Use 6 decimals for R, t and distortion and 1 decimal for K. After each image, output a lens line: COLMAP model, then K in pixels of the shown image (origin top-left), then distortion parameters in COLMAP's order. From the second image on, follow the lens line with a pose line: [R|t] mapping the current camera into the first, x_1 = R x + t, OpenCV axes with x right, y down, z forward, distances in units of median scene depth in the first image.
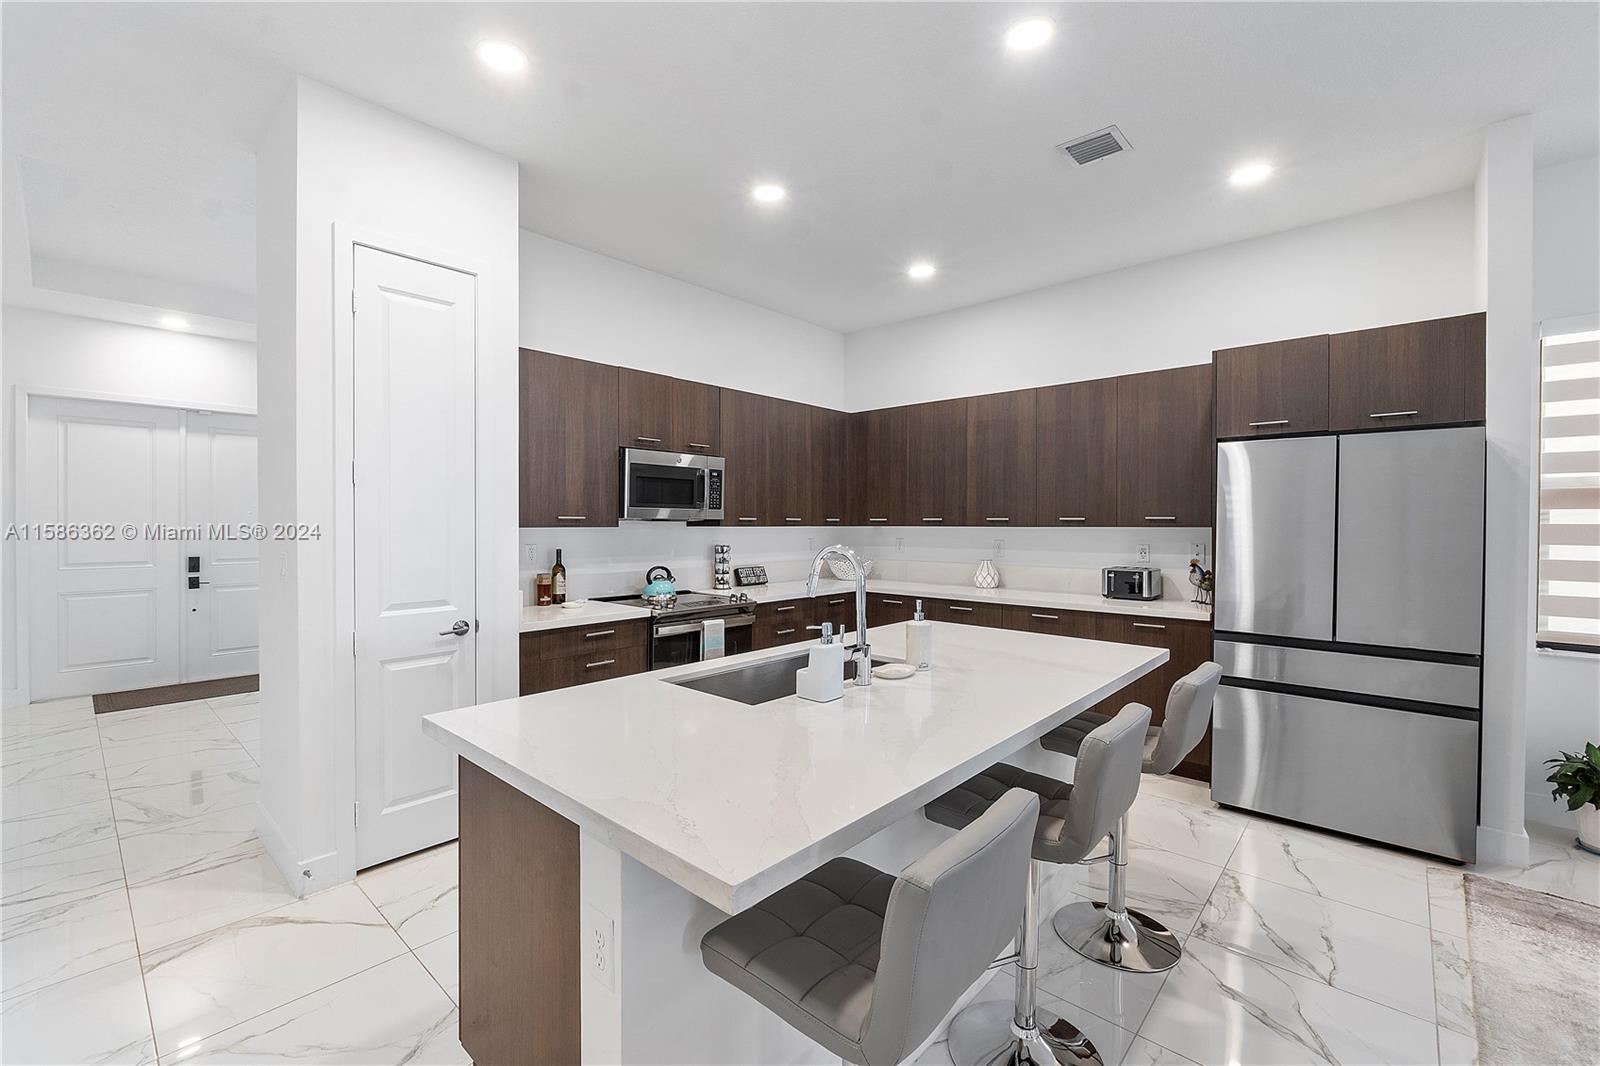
lens RADIAL K [[678.6, 0, 788.4], [0, 678.6, 529.0], [0, 0, 1]] dist [-0.006941, -0.000603]
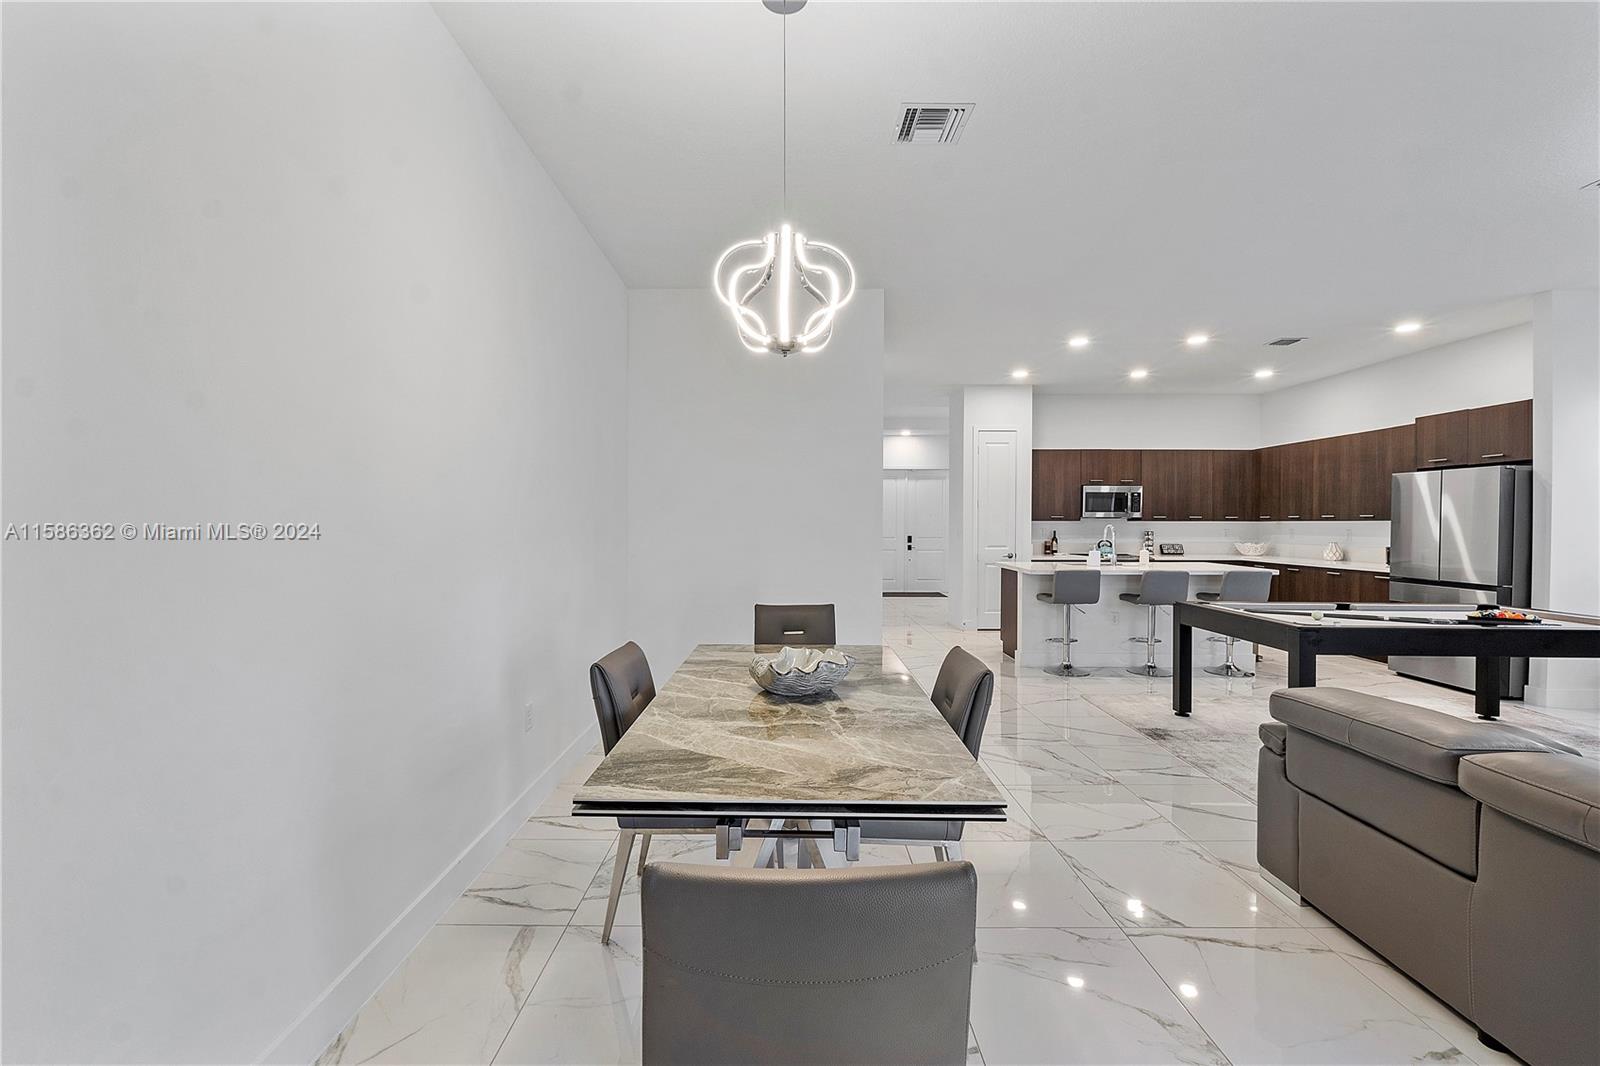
lens RADIAL K [[678.6, 0, 788.4], [0, 678.6, 529.0], [0, 0, 1]] dist [-0.006941, -0.000603]
pose [[0.676129, 0.007164, -0.736749, 0.662840], [-0.007818, 0.999966, 0.002549, 0.022774], [0.736742, 0.004037, 0.676162, -1.086952]]
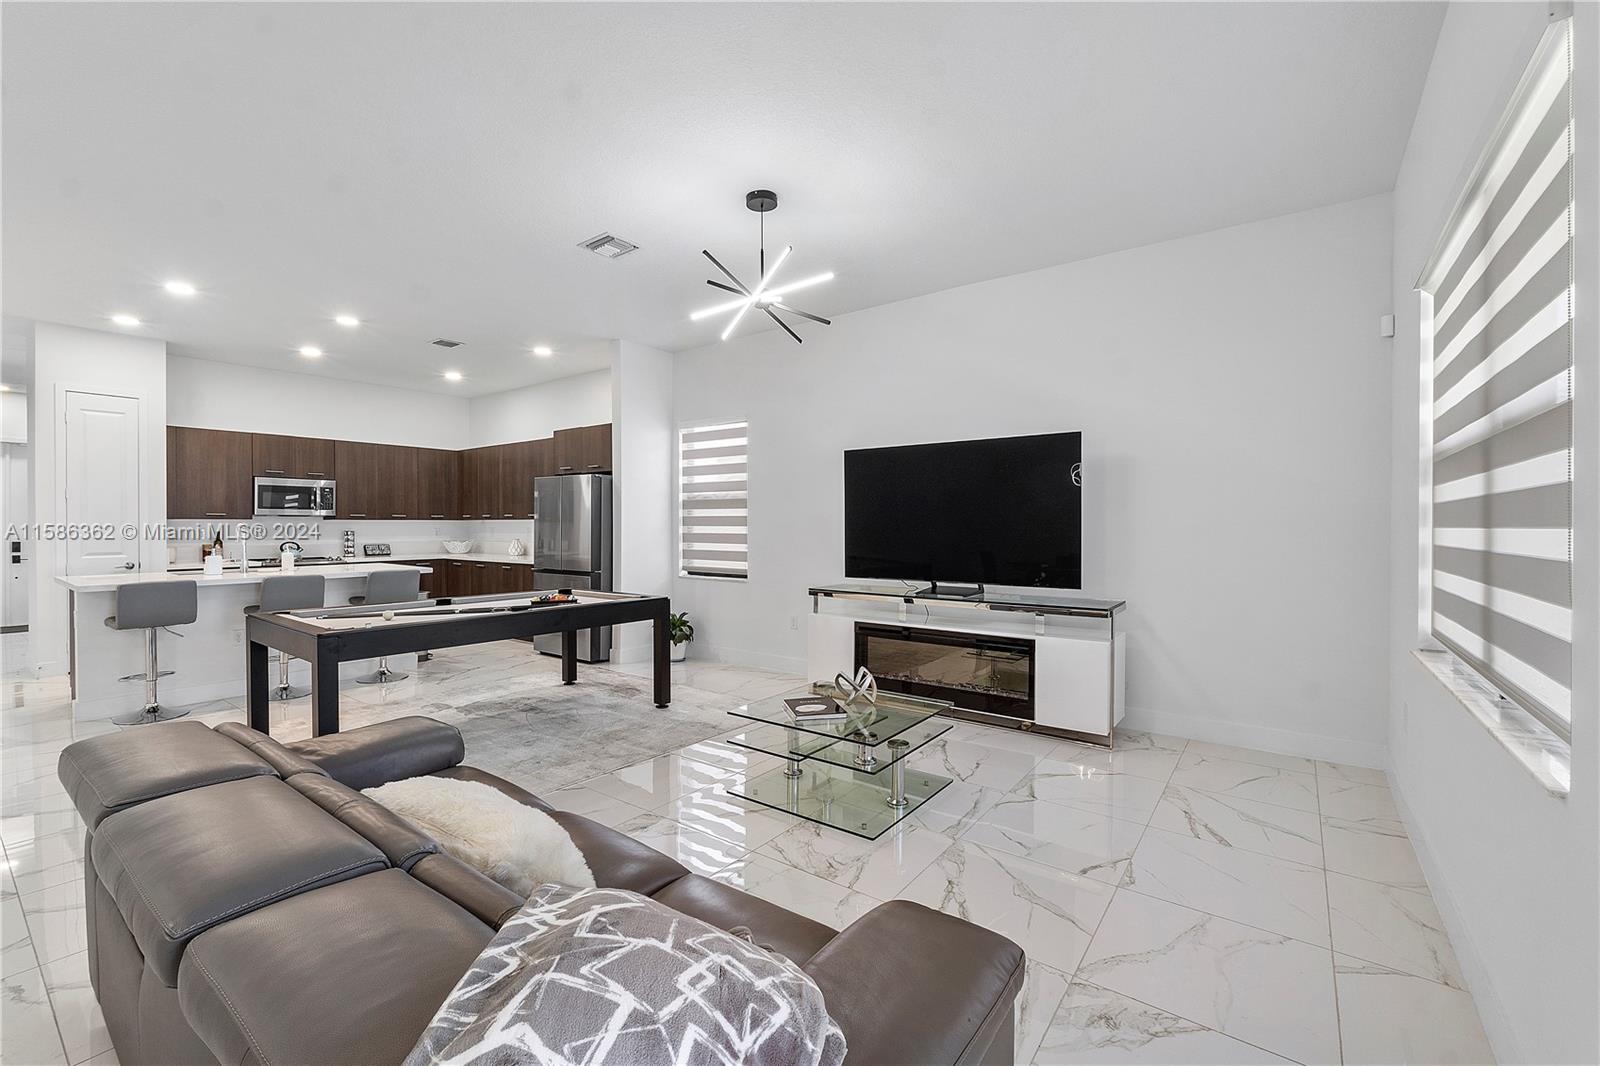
lens RADIAL K [[672.9, 0, 787.8], [0, 672.9, 527.7], [0, 0, 1]] dist [-0.007115, -0.000069]
pose [[0.995197, -0.002555, 0.097857, 0.912841], [0.002838, 0.999992, -0.002761, 0.026155], [-0.097849, 0.003025, 0.995197, -0.857190]]
